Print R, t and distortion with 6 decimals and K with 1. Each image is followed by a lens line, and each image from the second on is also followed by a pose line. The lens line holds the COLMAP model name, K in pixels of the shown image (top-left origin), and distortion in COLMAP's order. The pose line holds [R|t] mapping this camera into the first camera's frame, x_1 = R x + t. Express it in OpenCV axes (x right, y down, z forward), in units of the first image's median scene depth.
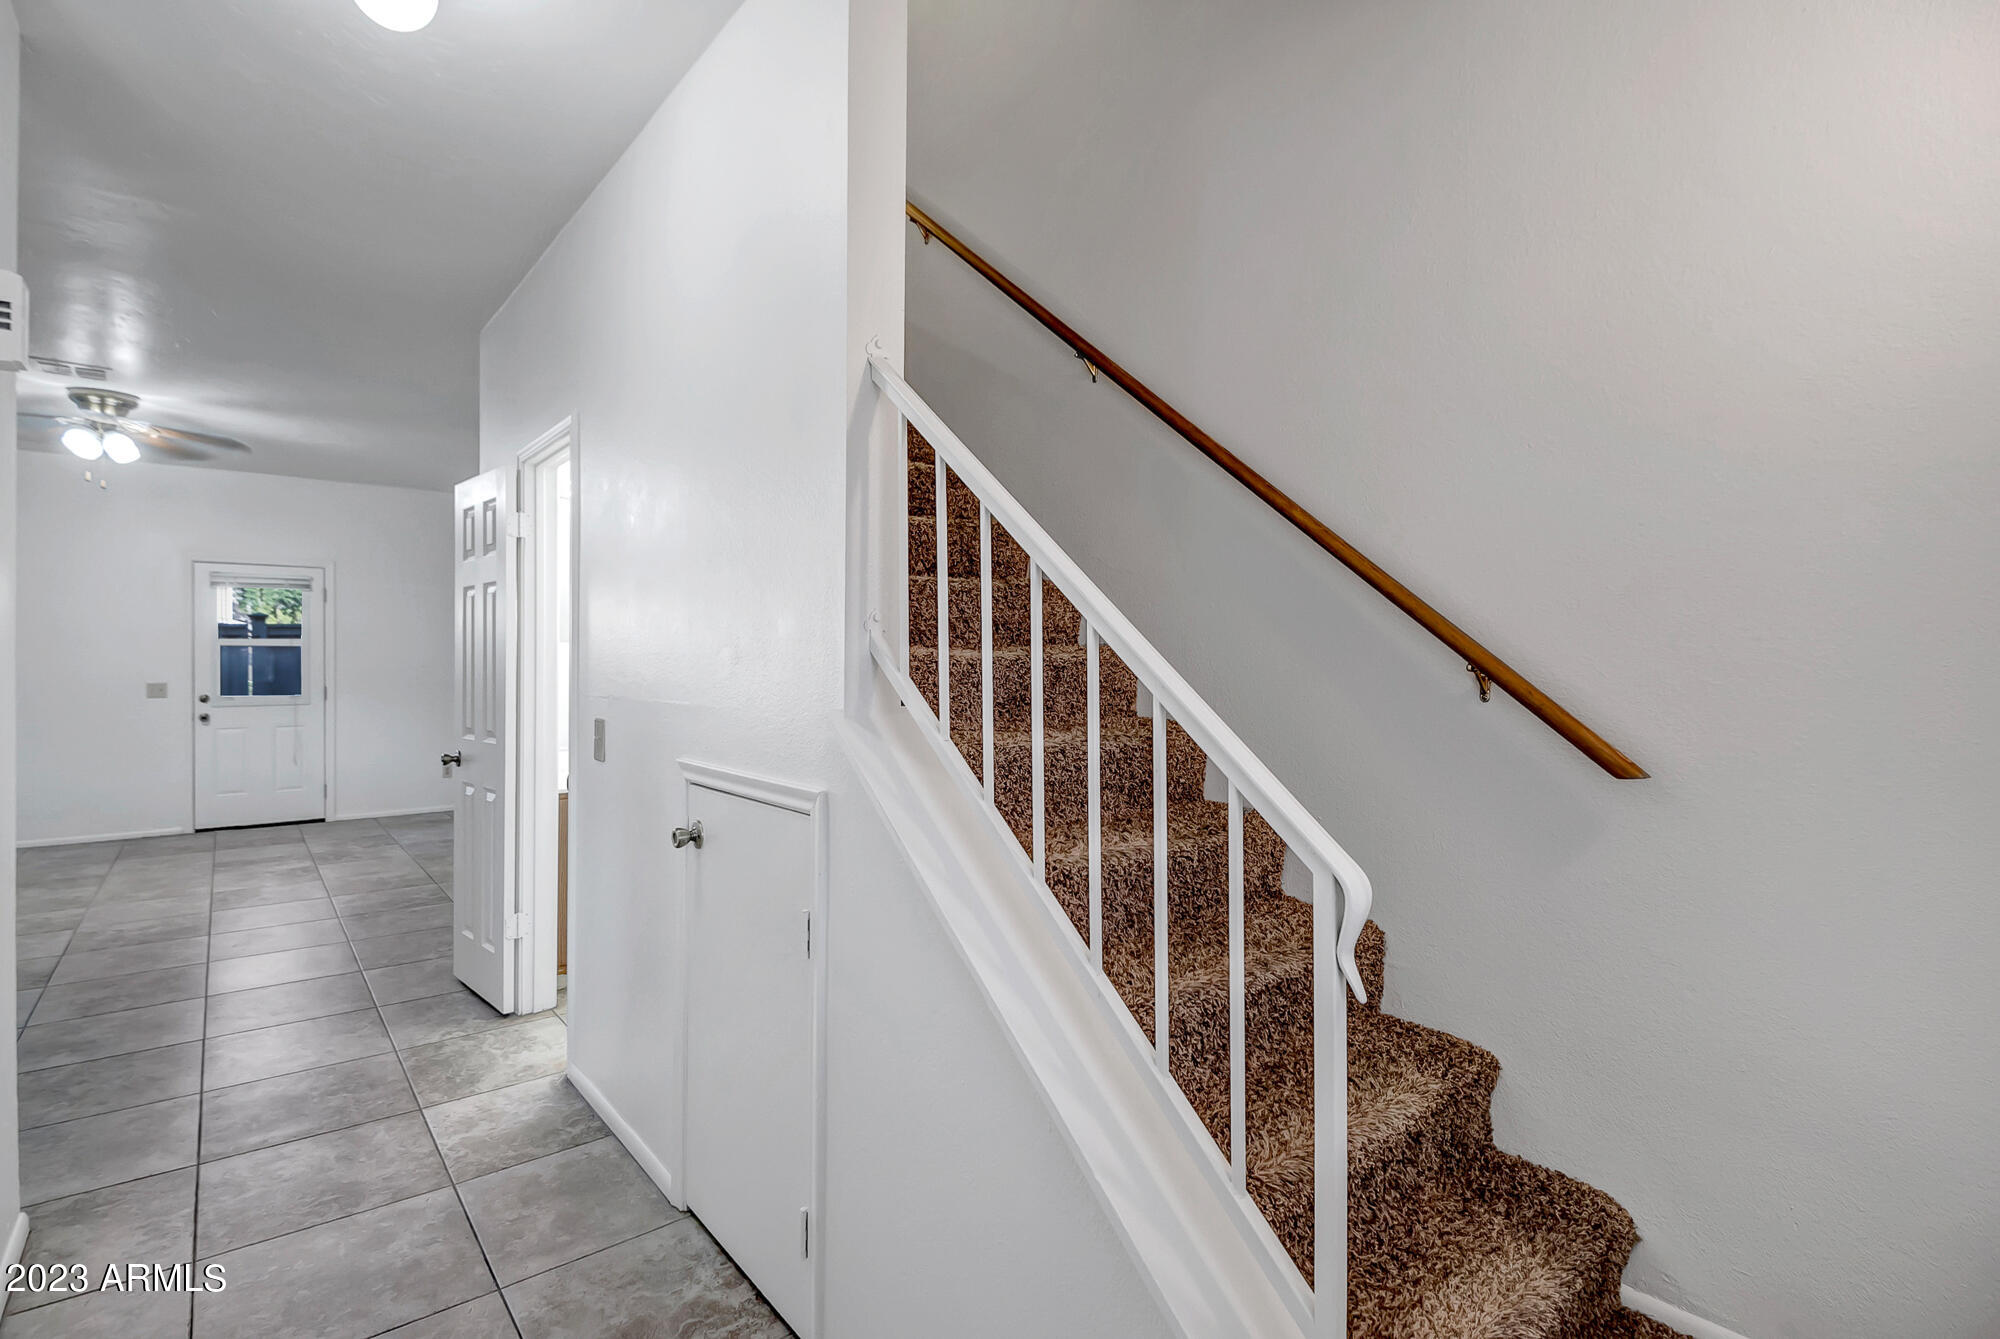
lens RADIAL K [[921.3, 0, 1000.2], [0, 921.3, 663.9], [0, 0, 1]] dist [0.013005, -0.015251]
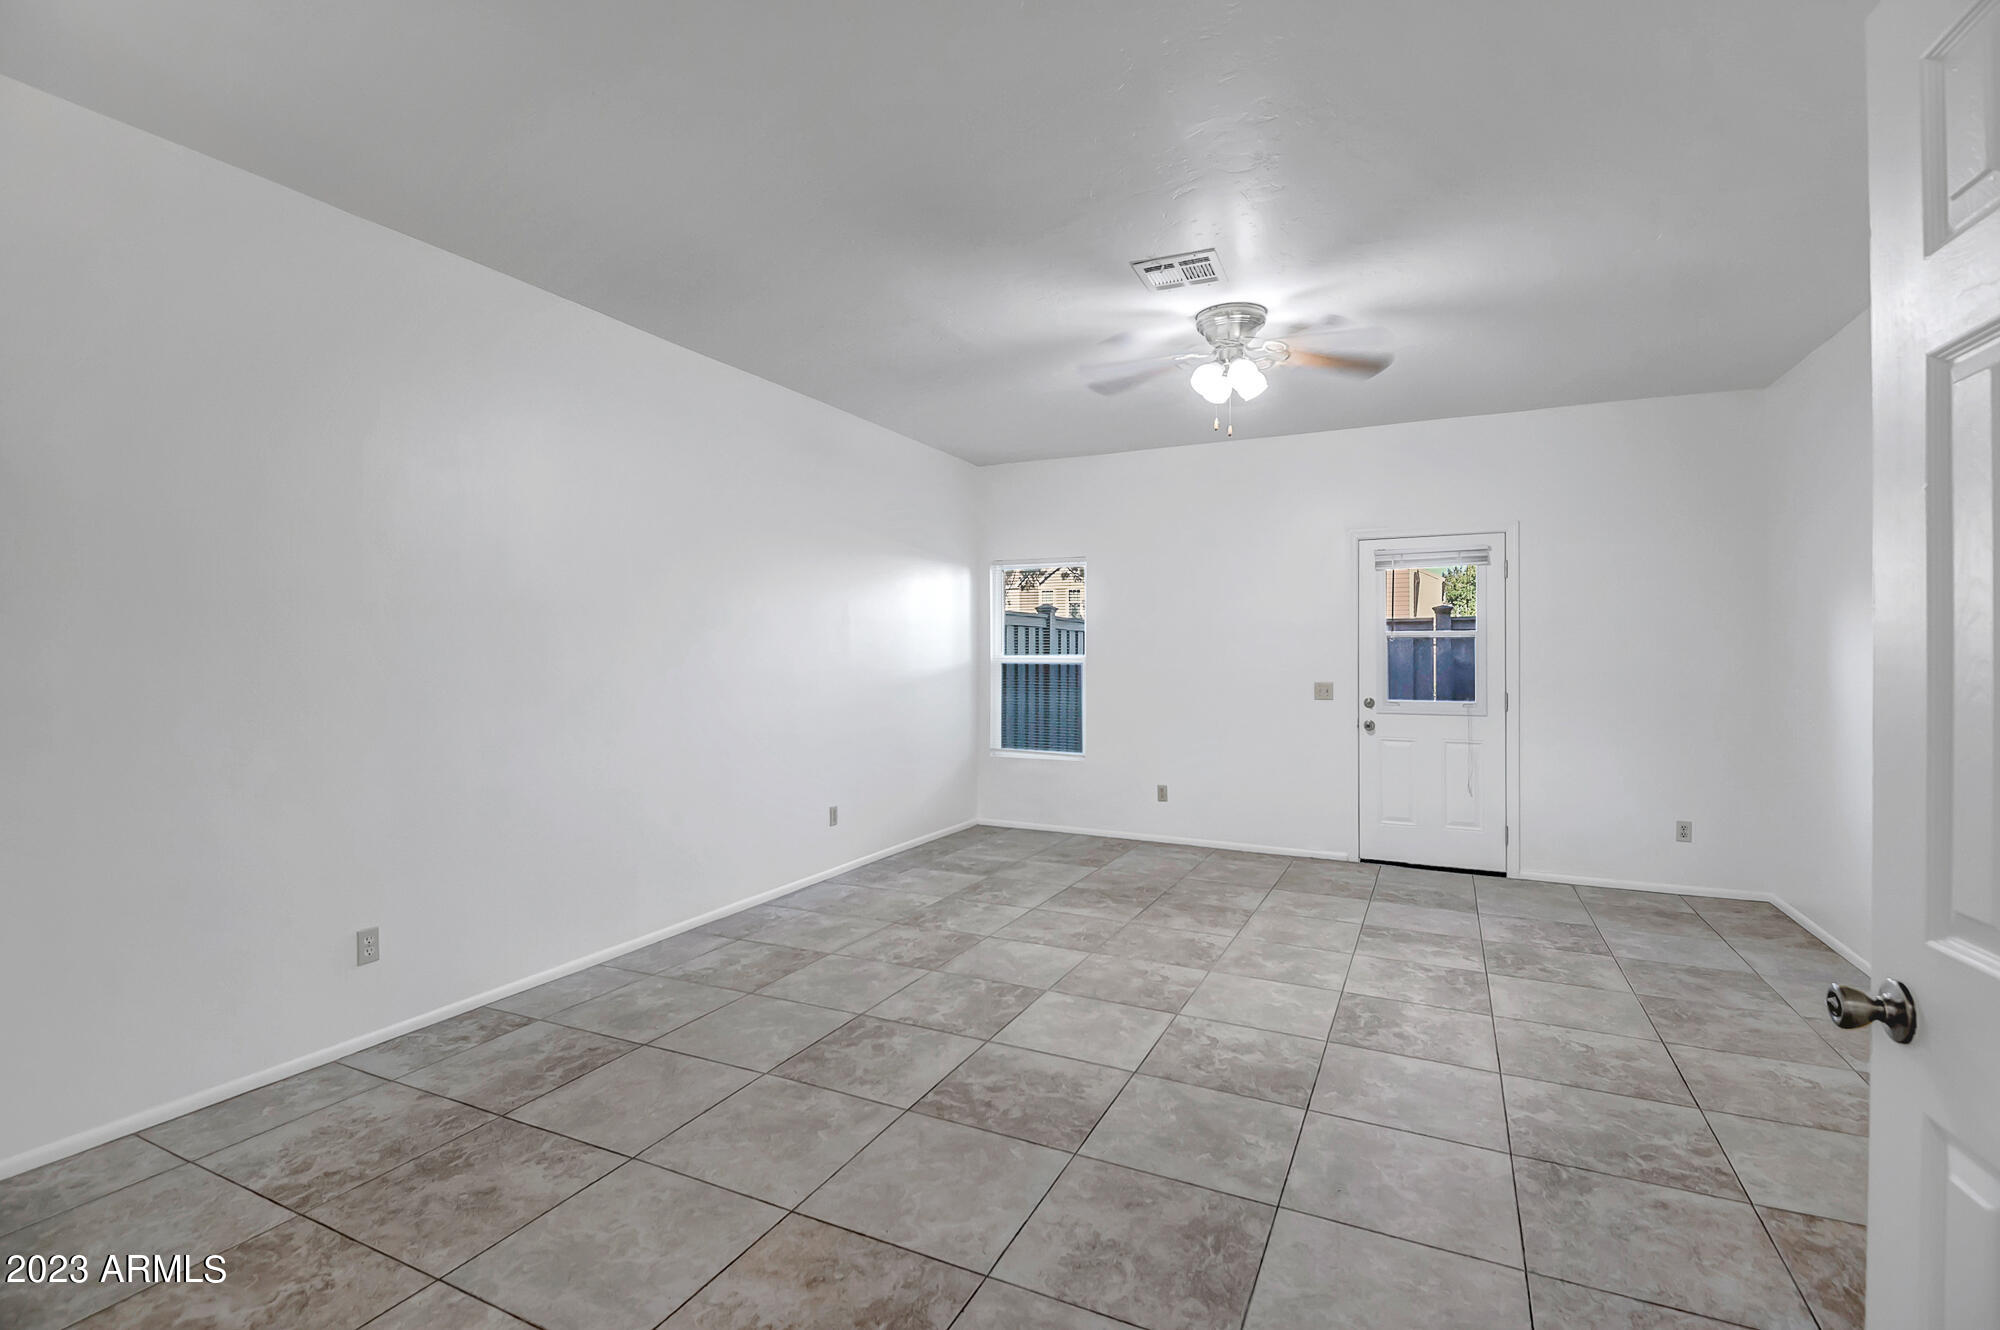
lens RADIAL K [[912.0, 0, 999.0], [0, 912.0, 653.9], [0, 0, 1]] dist [0.028516, -0.021547]
pose [[0.409590, -0.004586, -0.912258, -0.460661], [-0.003827, 0.999970, -0.006745, 0.001065], [0.912262, 0.006254, 0.409560, 0.667672]]
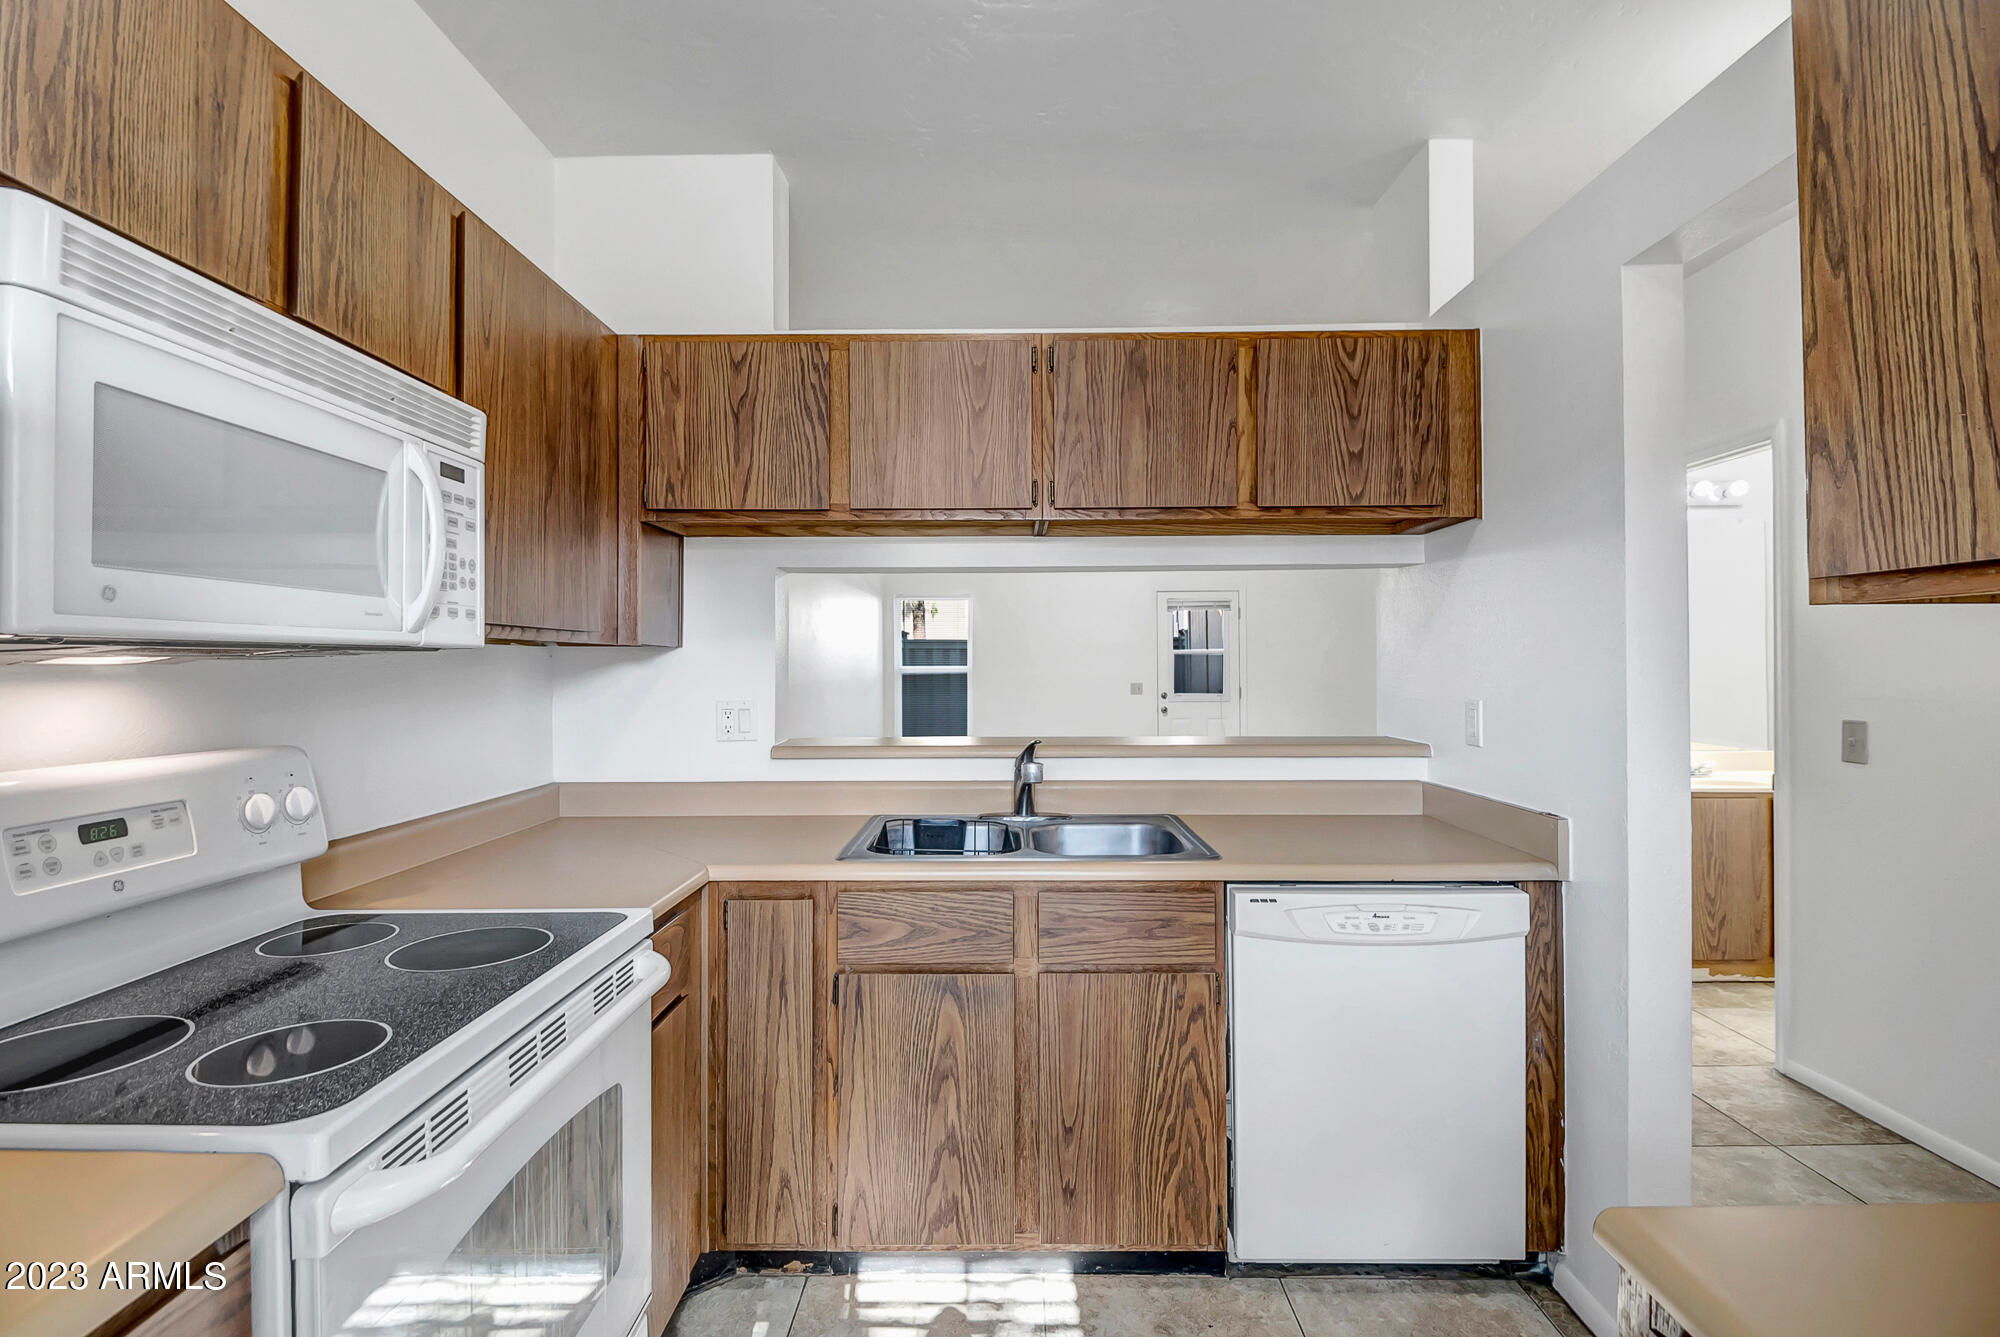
lens RADIAL K [[912.0, 0, 999.0], [0, 912.0, 657.4], [0, 0, 1]] dist [0.028516, -0.021547]
pose [[0.758541, -0.011158, -0.651530, -0.360999], [0.002631, 0.999898, -0.014061, 0.001843], [0.651620, 0.008951, 0.758492, -0.263732]]
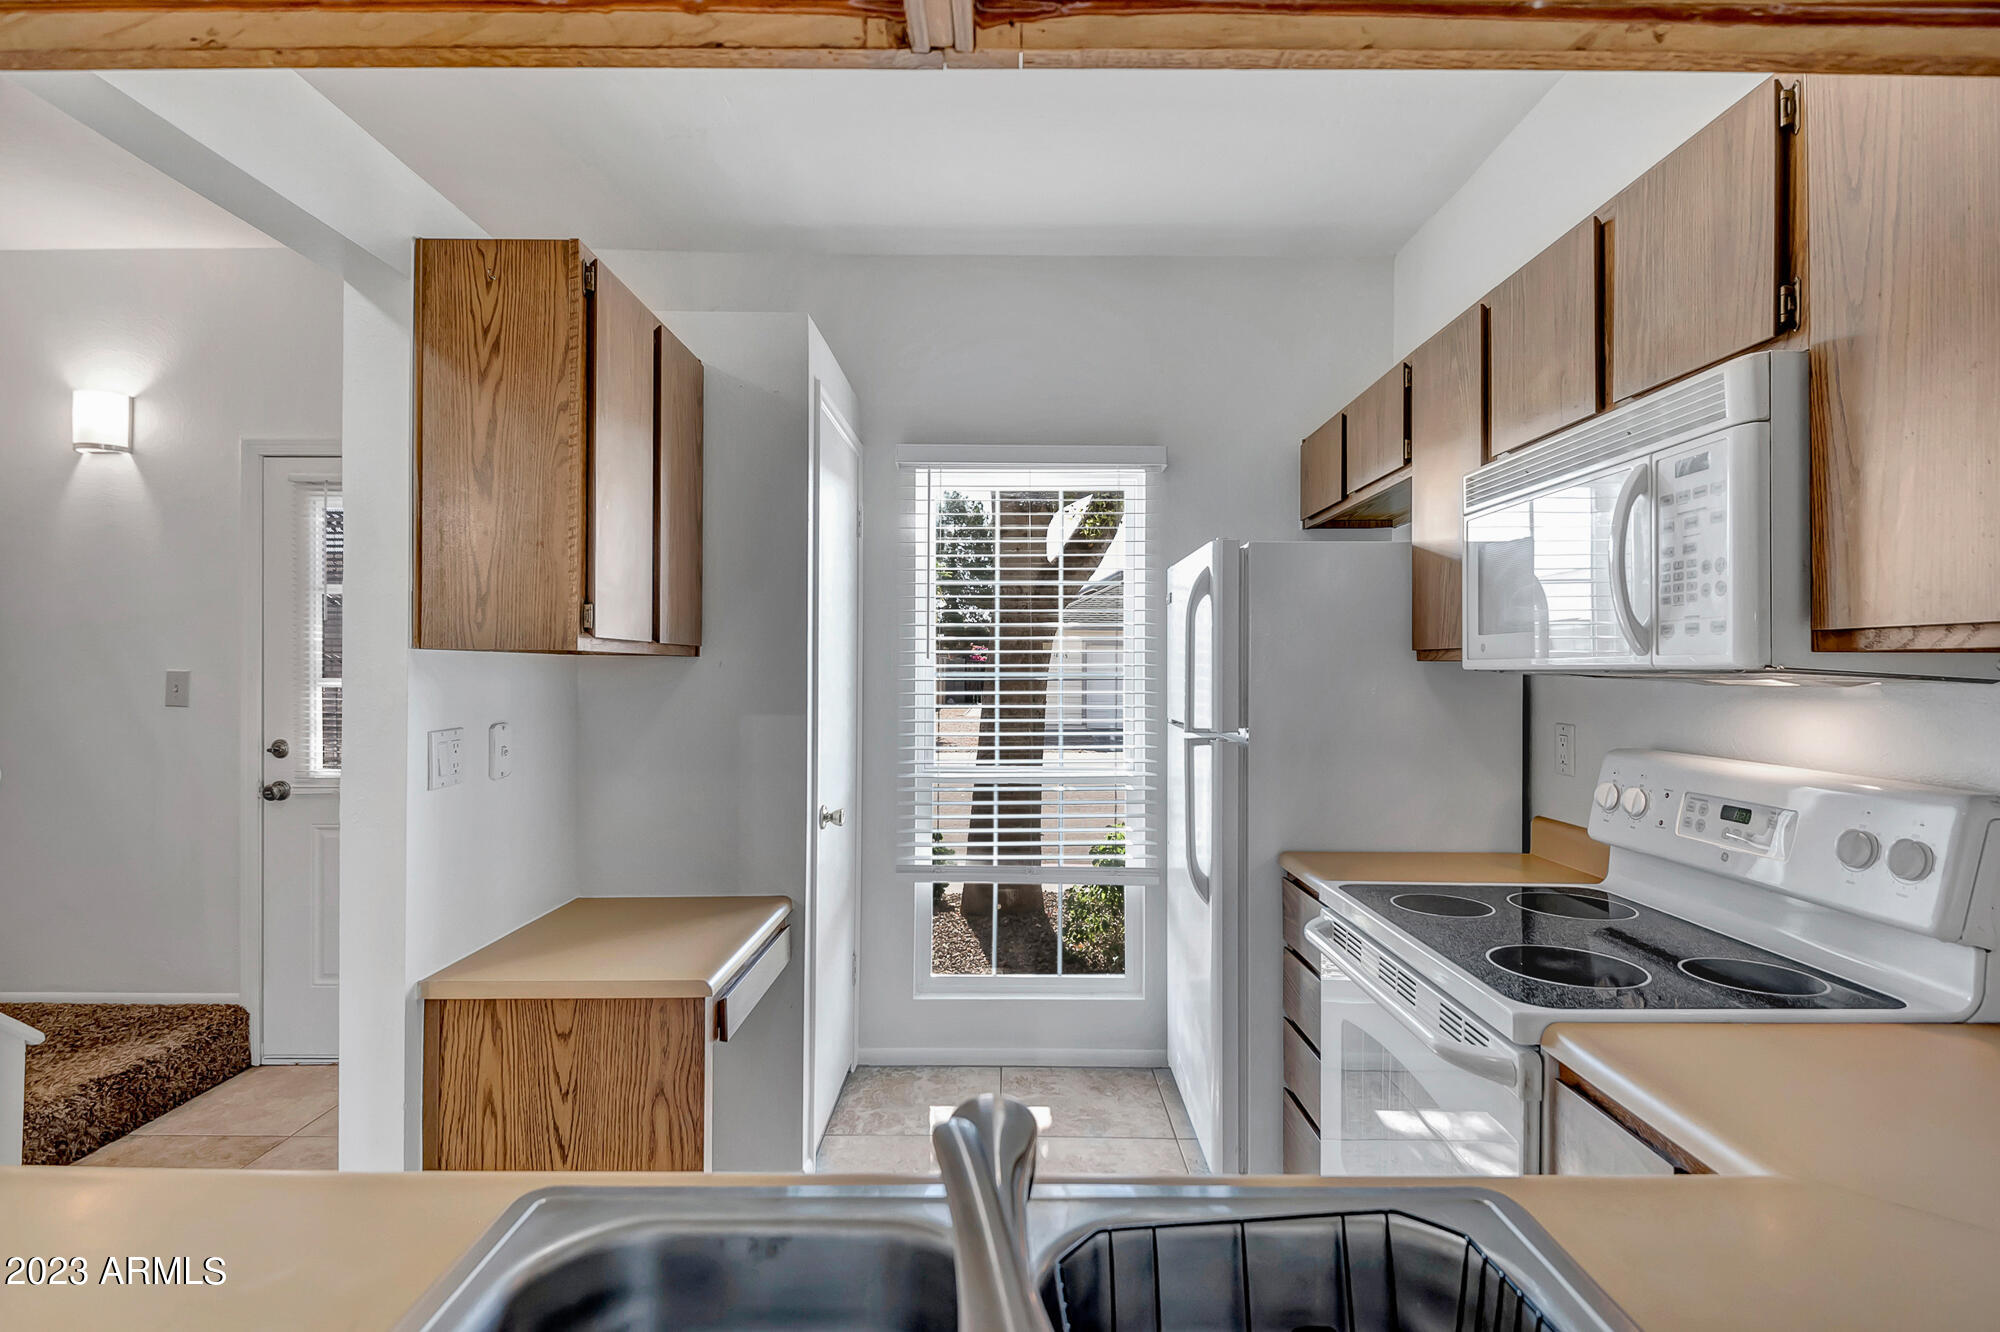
lens RADIAL K [[959.3, 0, 1000.0], [0, 959.3, 666.0], [0, 0, 1]] dist [0.001334, 0.000178]
pose [[-0.757418, -0.004834, 0.652913, -0.835062], [-0.003829, 0.999988, 0.002962, -0.009887], [-0.652920, -0.000257, -0.757427, 0.317143]]
